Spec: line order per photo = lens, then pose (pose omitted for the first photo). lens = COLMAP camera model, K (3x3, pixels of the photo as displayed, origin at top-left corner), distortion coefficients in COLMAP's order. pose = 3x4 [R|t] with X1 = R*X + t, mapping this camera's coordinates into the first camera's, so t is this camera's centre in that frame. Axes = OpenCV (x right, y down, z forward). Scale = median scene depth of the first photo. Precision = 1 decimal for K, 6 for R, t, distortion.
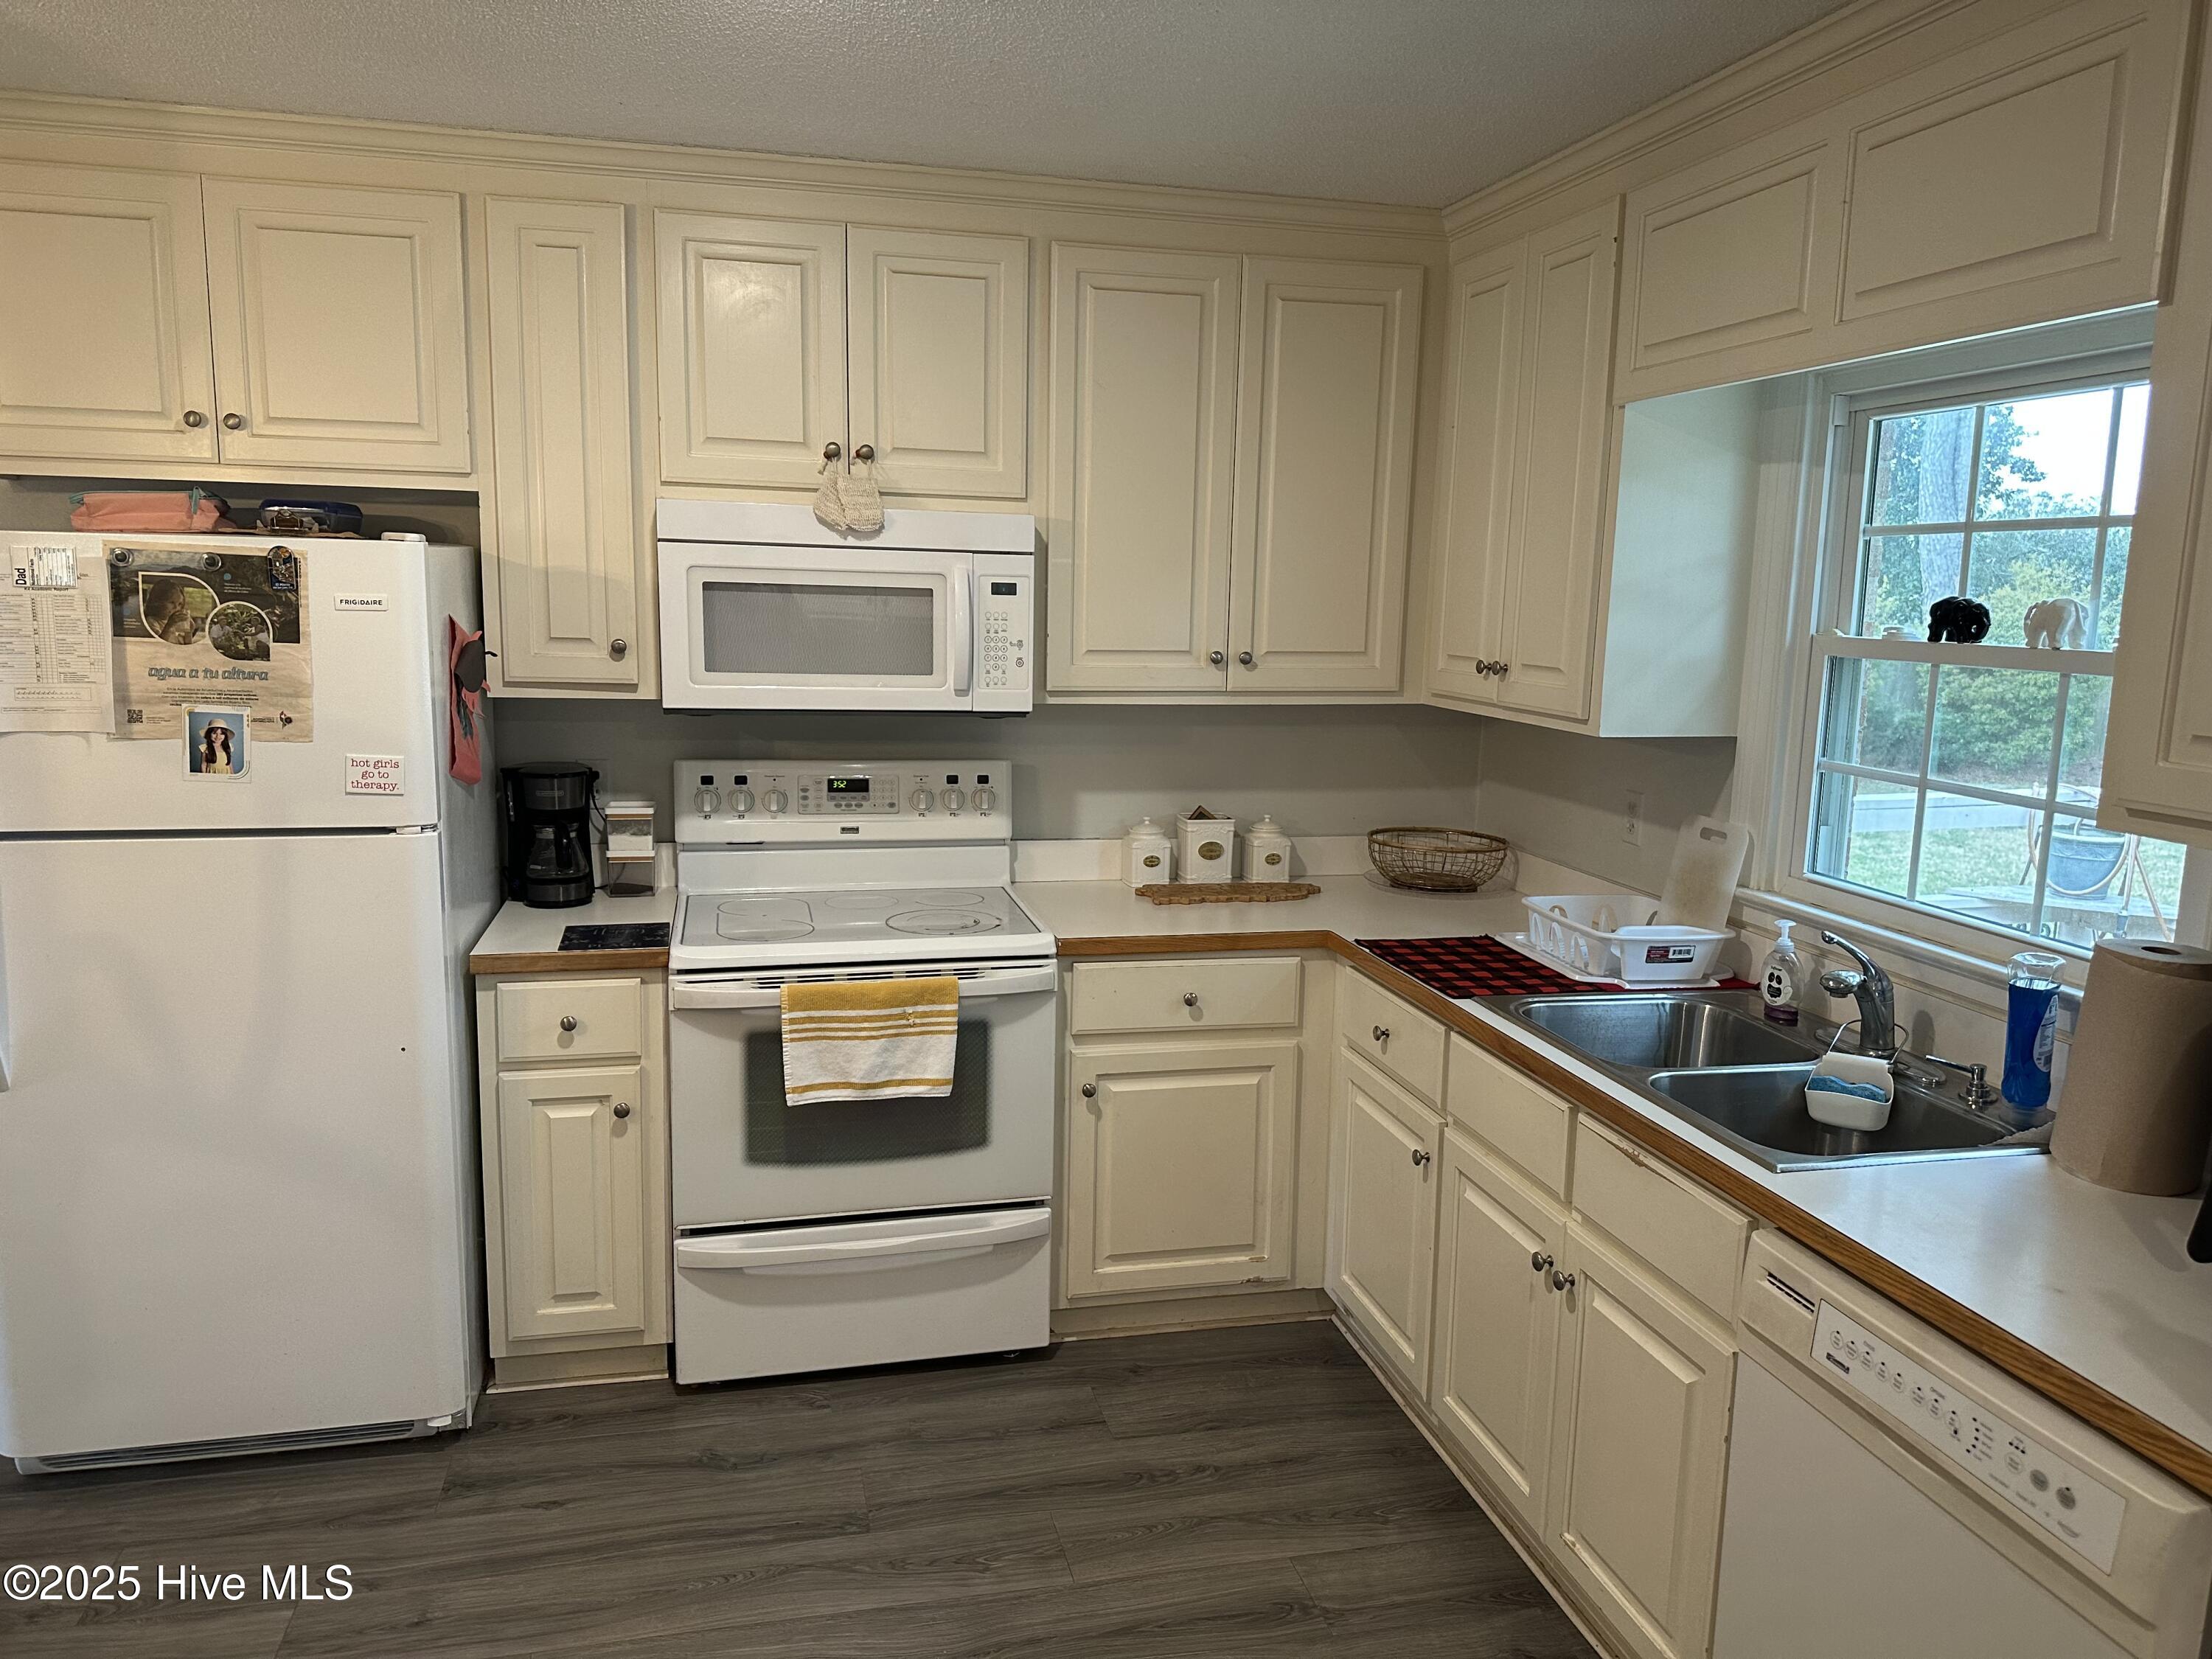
lens RADIAL K [[1570.5, 0, 1109.8], [0, 1570.5, 825.4], [0, 0, 1]] dist [0.012474, -0.007436]
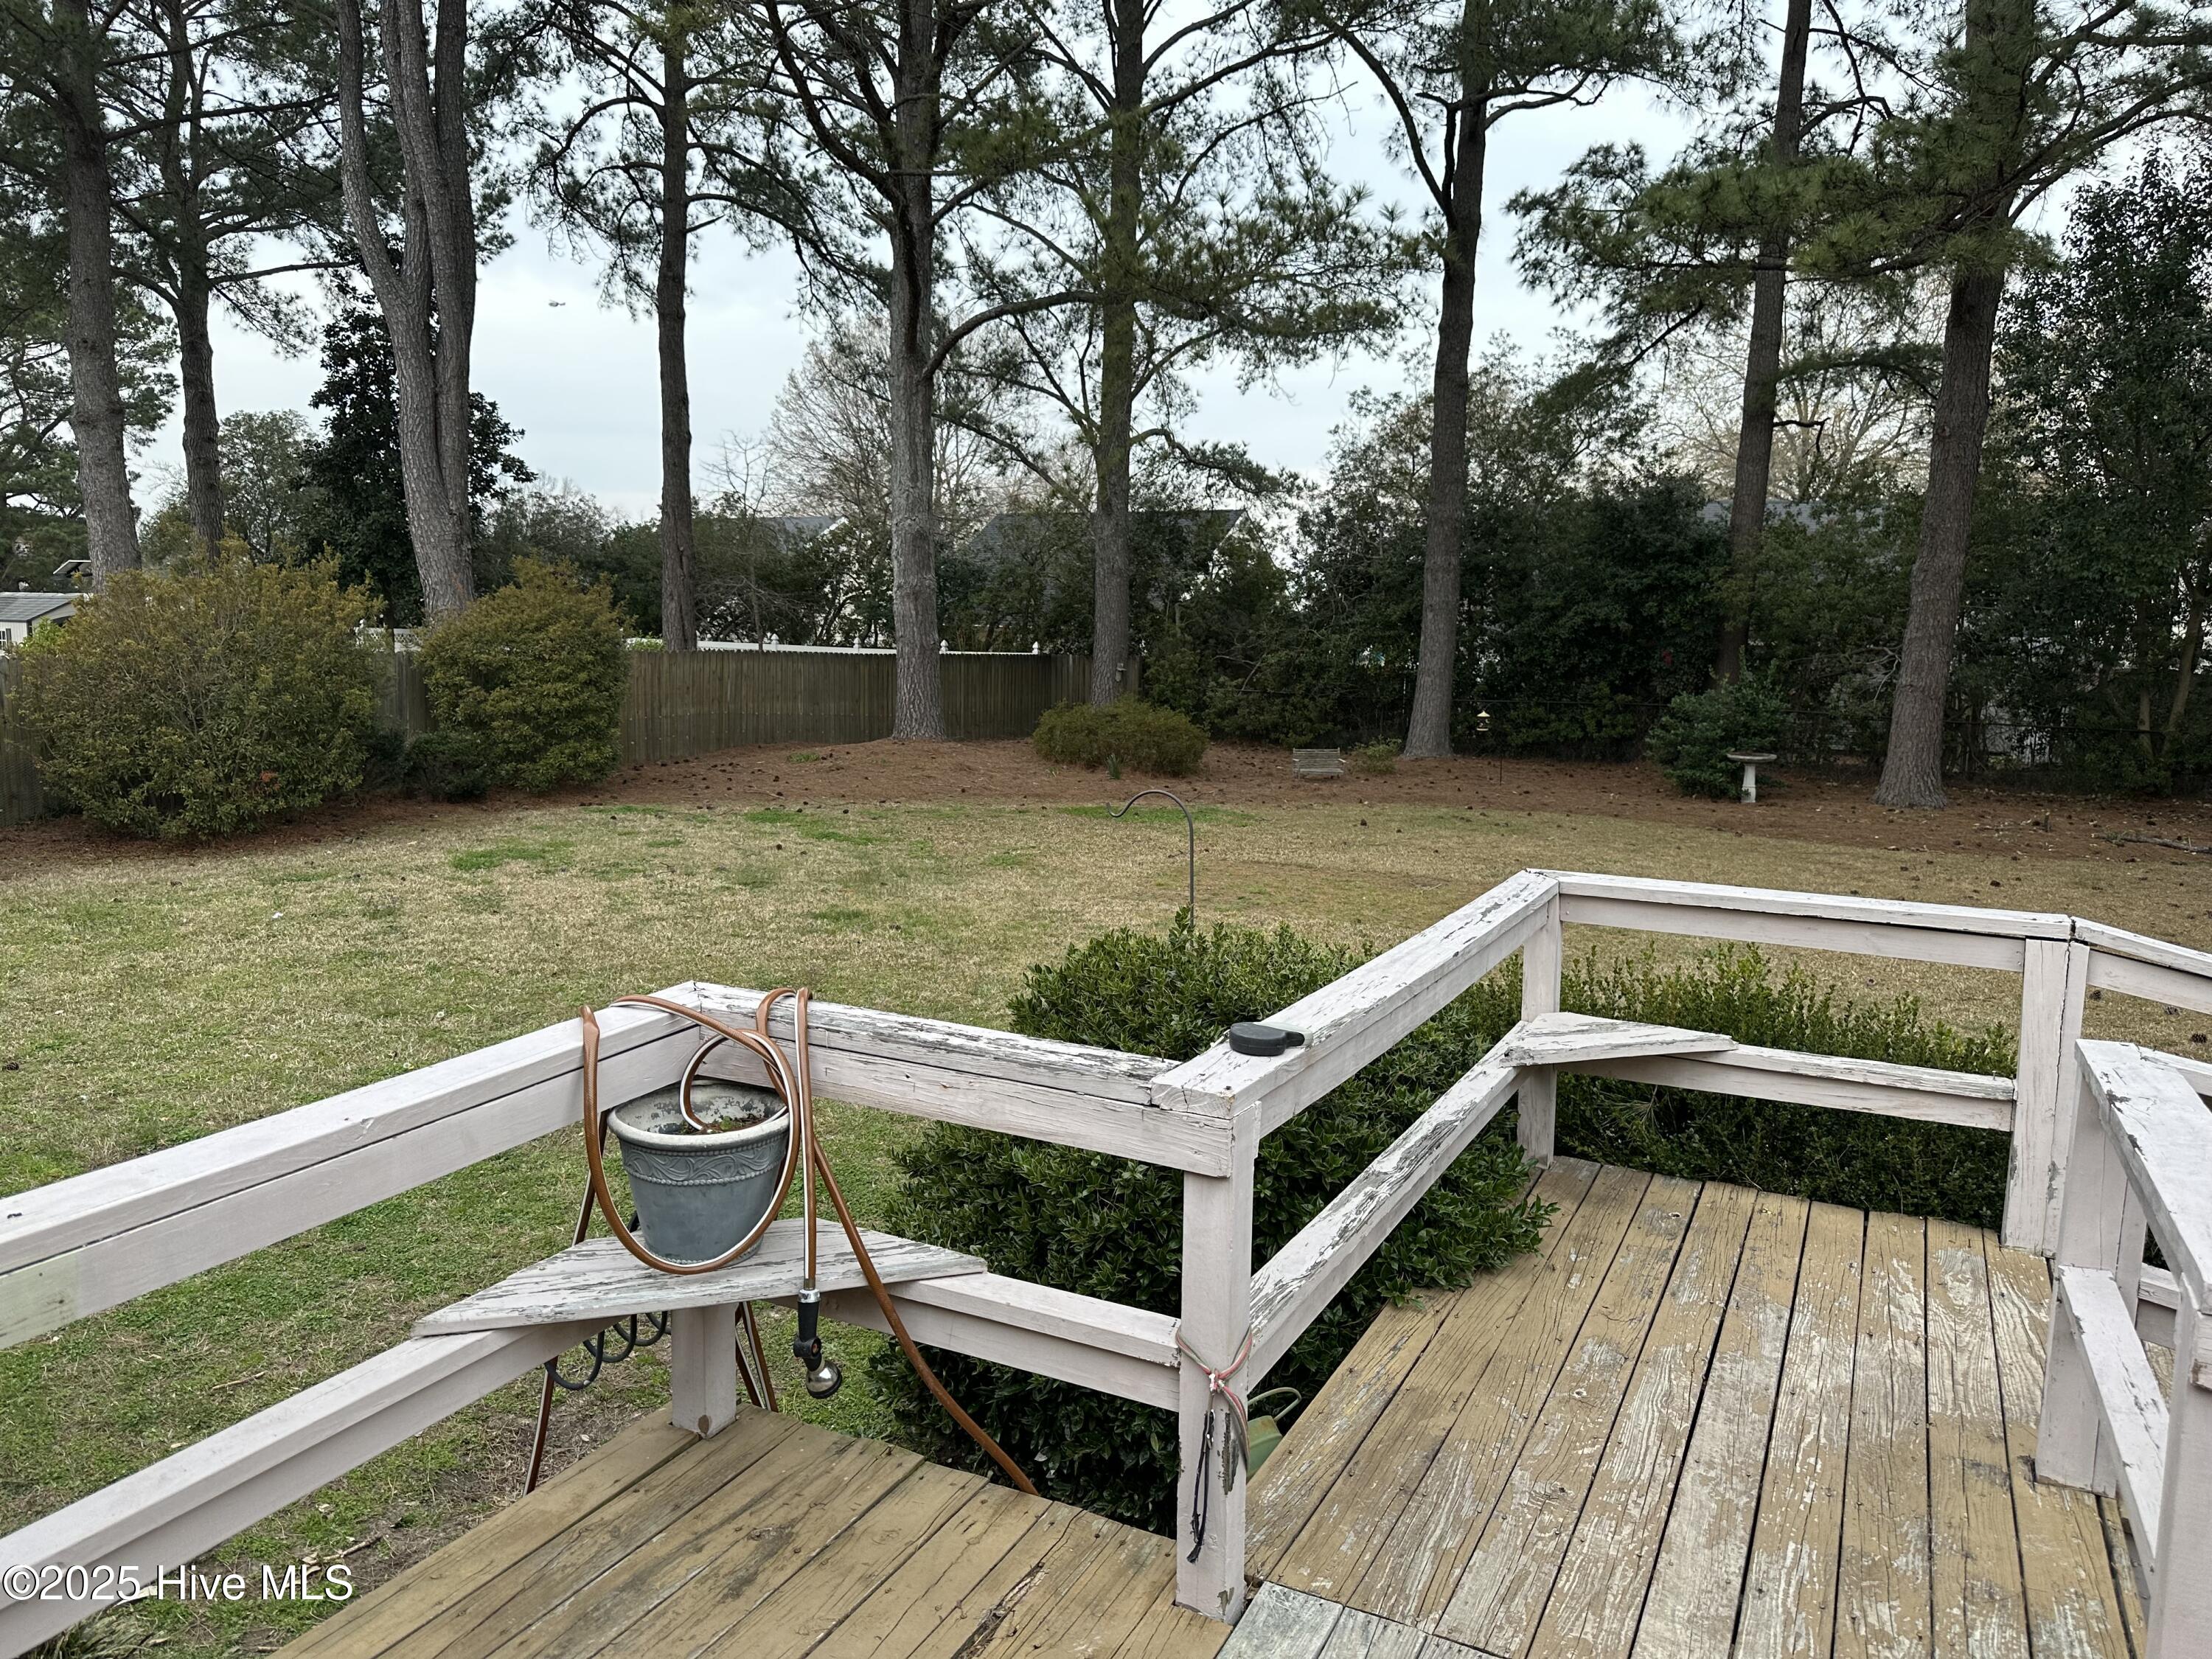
lens RADIAL K [[1570.5, 0, 1103.8], [0, 1570.5, 823.9], [0, 0, 1]] dist [0.012474, -0.007436]
pose [[0.647410, -0.104928, 0.754885, 0.133909], [0.108563, 0.993074, 0.044929, -0.027860], [-0.754371, 0.052865, 0.654317, 0.231558]]
